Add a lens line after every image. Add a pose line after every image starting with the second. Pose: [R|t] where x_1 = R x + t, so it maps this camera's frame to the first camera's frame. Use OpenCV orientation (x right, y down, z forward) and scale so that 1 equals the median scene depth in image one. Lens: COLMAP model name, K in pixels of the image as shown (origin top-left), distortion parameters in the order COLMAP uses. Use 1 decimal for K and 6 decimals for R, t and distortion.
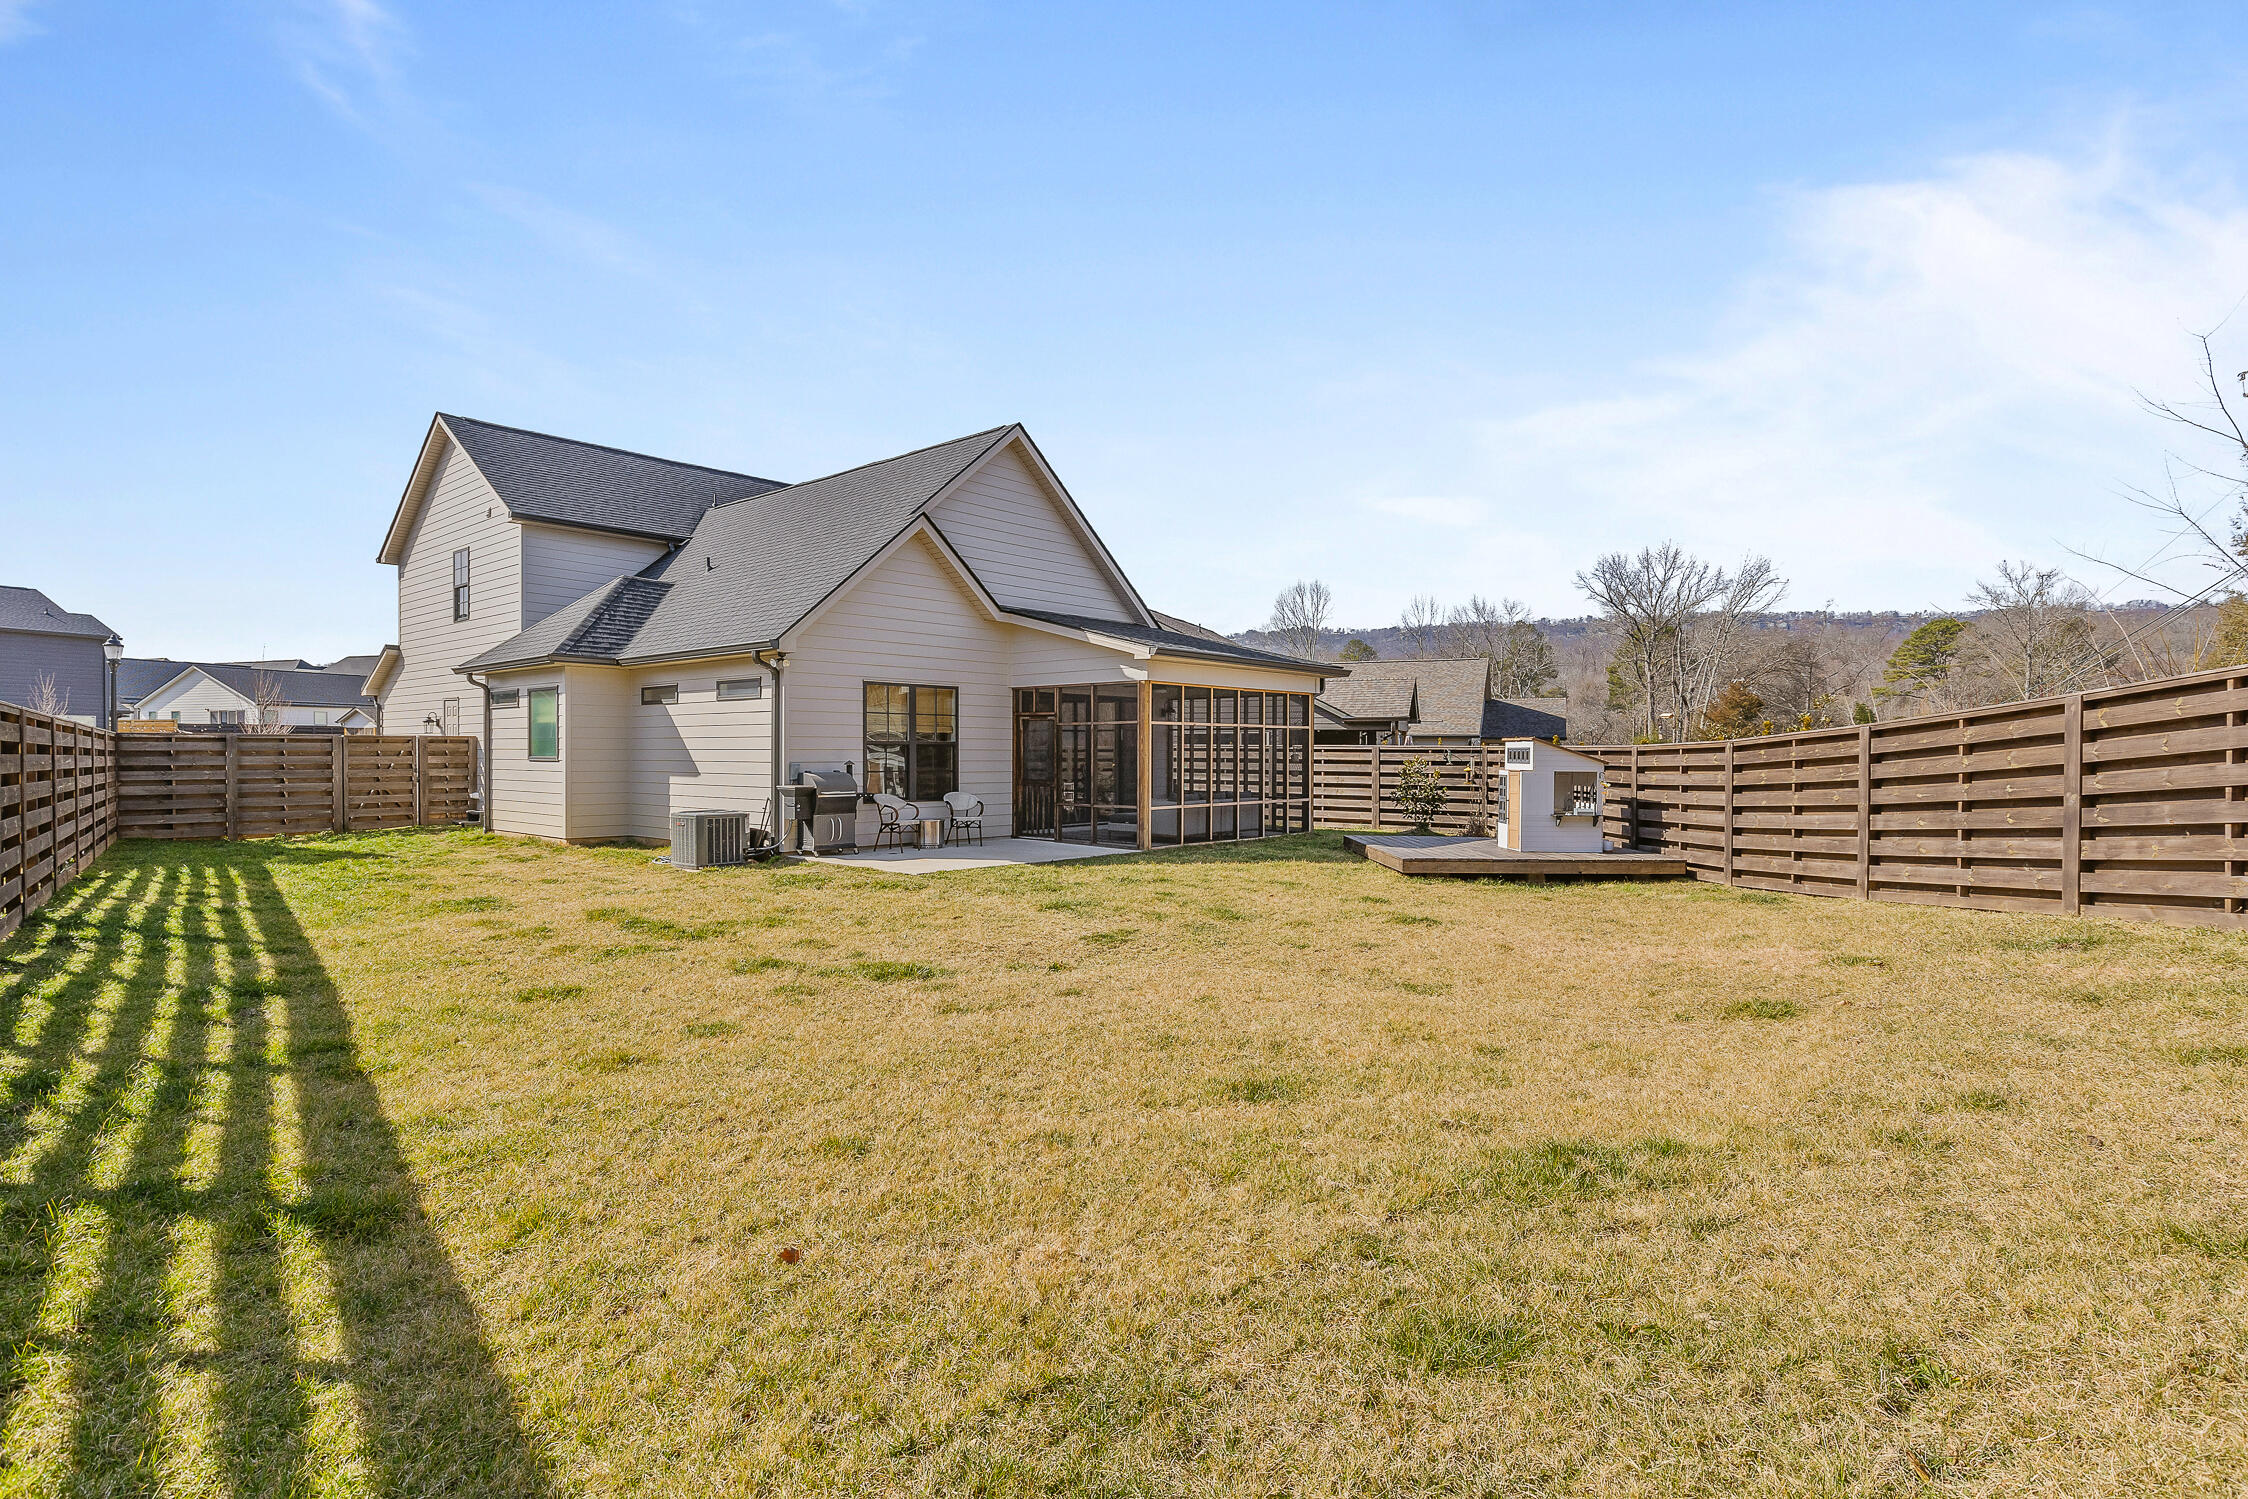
lens RADIAL K [[1155.5, 0, 1117.7], [0, 1155.5, 758.0], [0, 0, 1]] dist [0.000427, -0.000299]
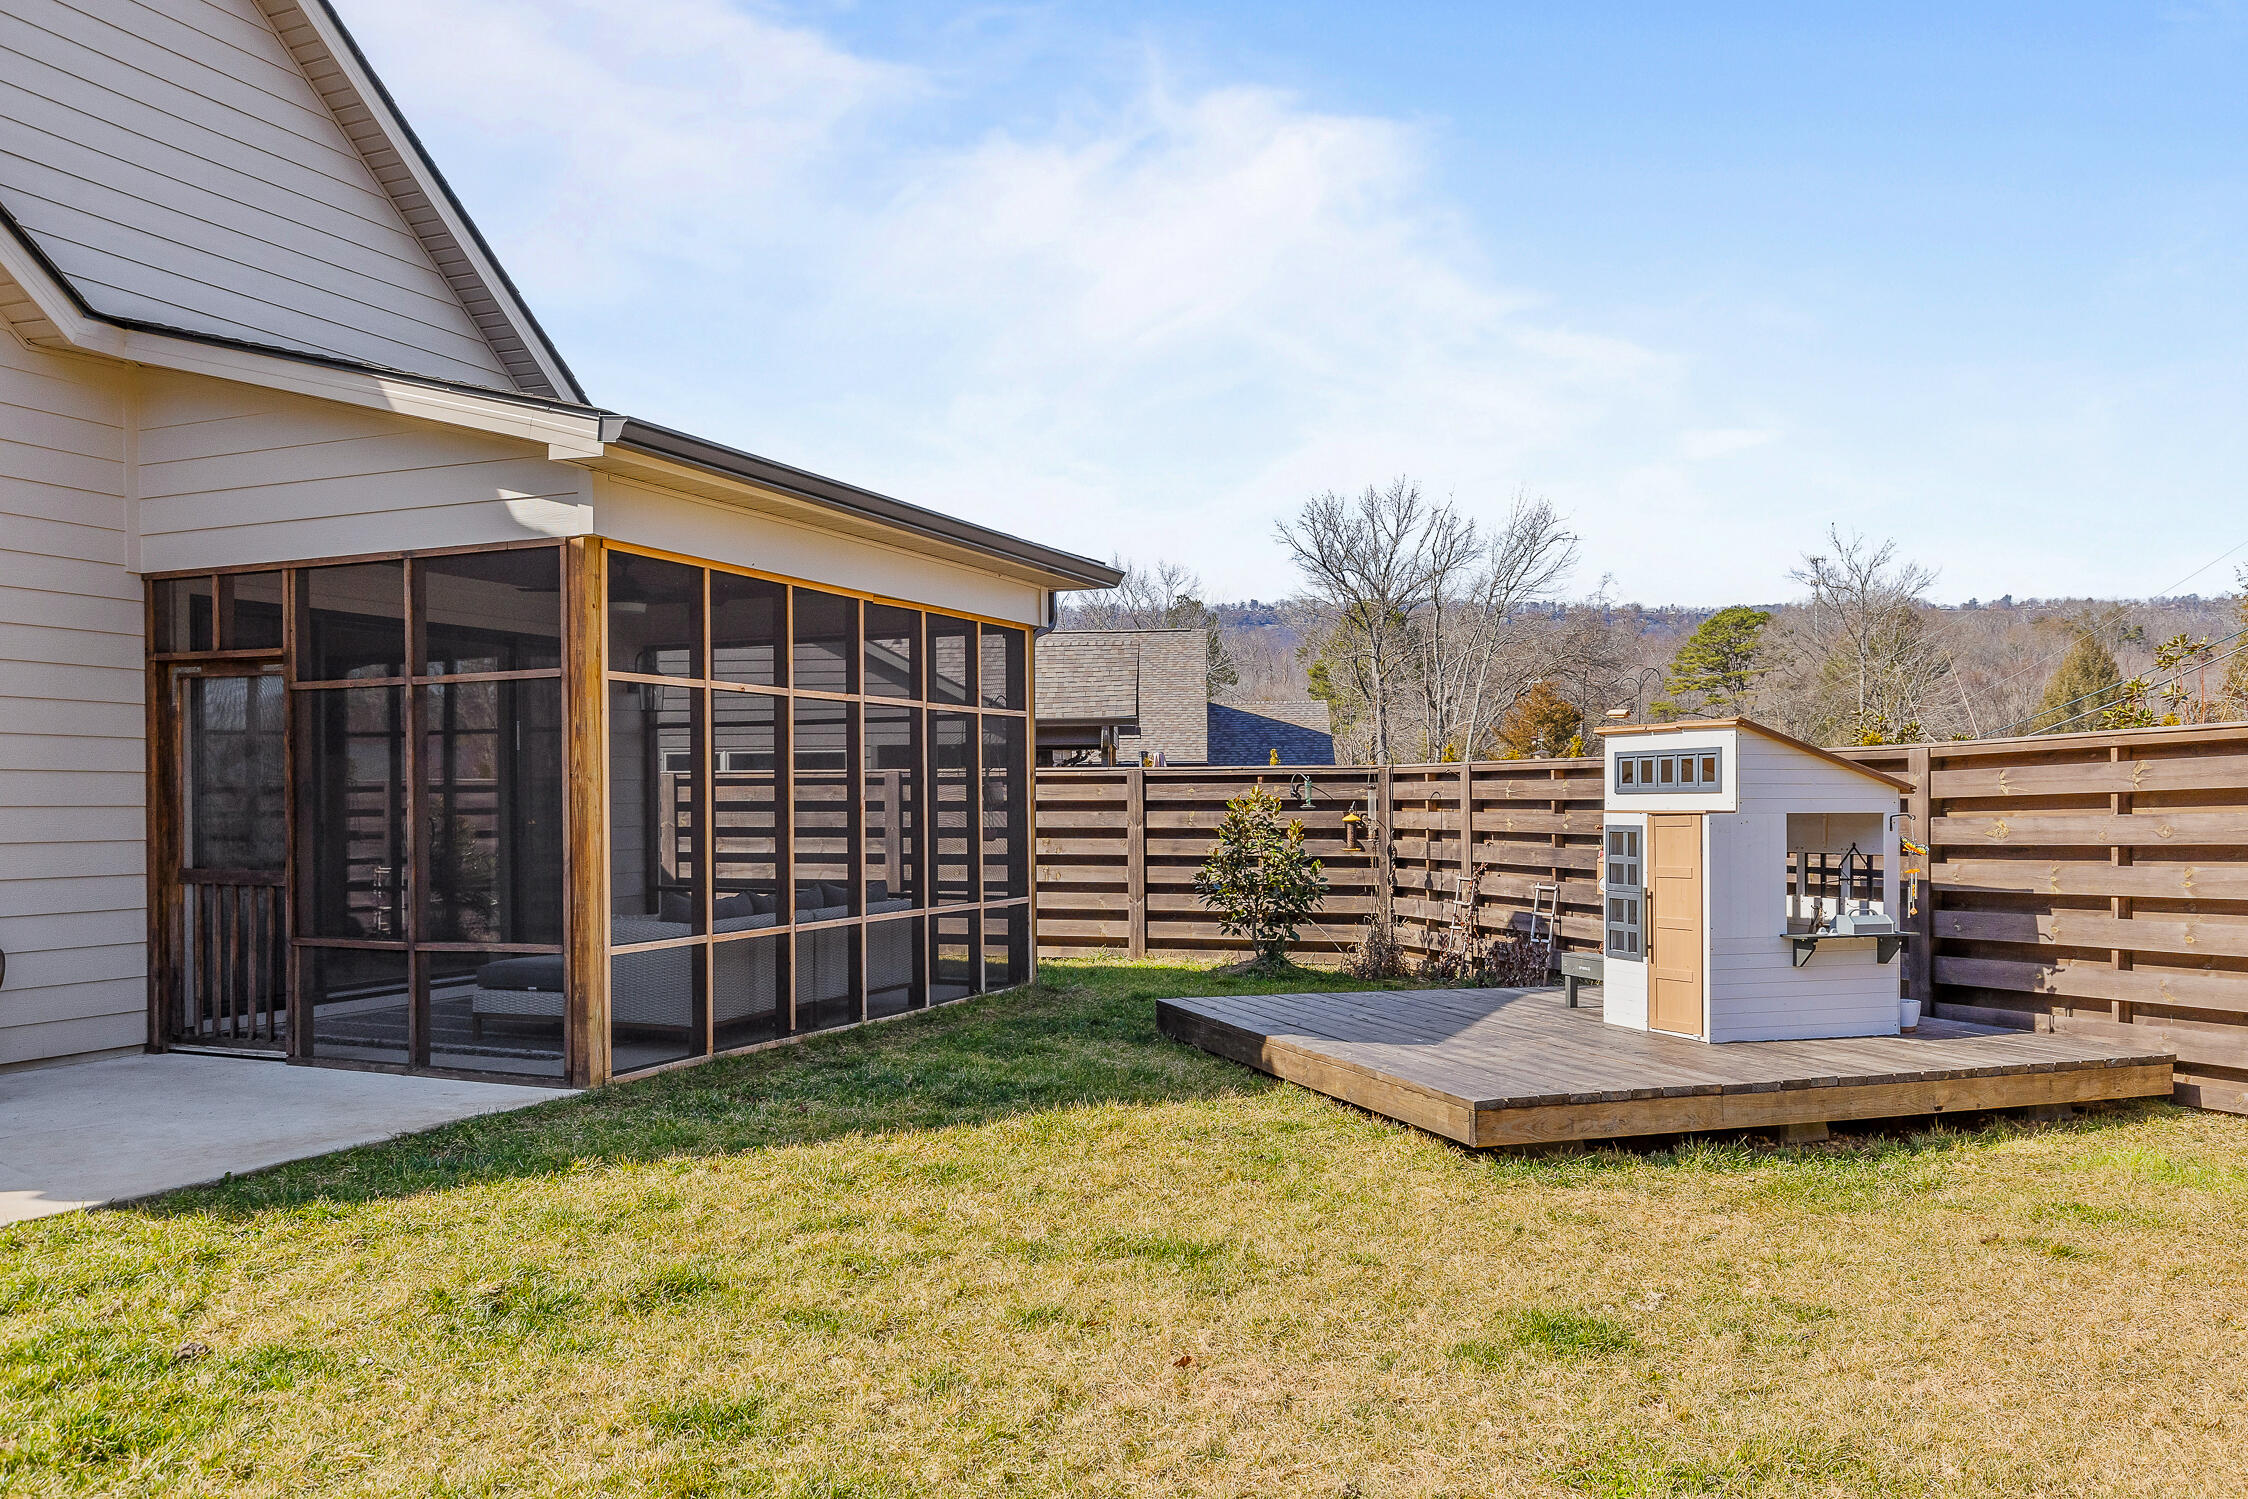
lens RADIAL K [[1750.5, 0, 1123.7], [0, 1750.5, 825.5], [0, 0, 1]] dist [0.013350, -0.000207]
pose [[0.947438, -0.013552, 0.319651, 0.008285], [0.011439, 0.999899, 0.008487, 0.007016], [-0.319733, -0.004385, 0.947497, 0.460681]]
